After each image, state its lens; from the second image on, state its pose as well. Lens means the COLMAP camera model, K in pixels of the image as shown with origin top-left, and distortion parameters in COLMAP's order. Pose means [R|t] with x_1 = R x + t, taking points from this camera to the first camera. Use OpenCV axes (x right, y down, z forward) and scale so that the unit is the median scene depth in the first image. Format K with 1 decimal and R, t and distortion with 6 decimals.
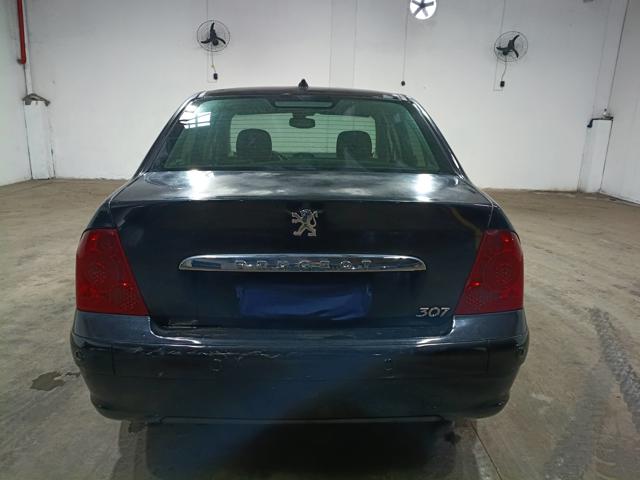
lens RADIAL K [[486.7, 0, 318.6], [0, 486.7, 241.3], [0, 0, 1]] dist [0.004423, -0.001259]
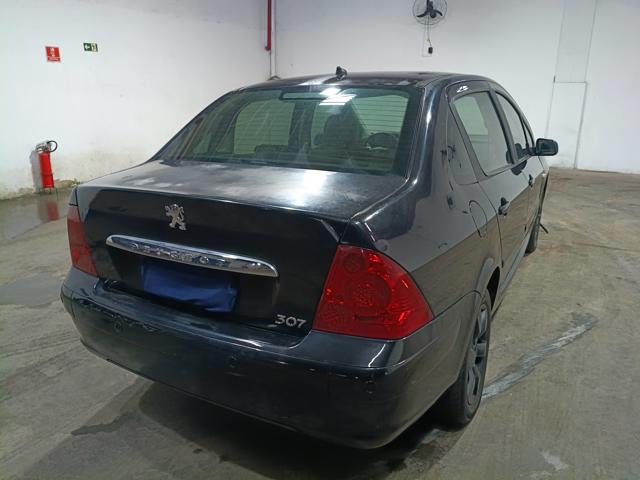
lens RADIAL K [[486.7, 0, 318.3], [0, 486.7, 239.4], [0, 0, 1]] dist [0.004423, -0.001259]
pose [[0.869841, 0.121773, -0.478066, 0.723959], [-0.097485, 0.992376, 0.075404, -0.093525], [0.483604, -0.018986, 0.875081, 0.188548]]
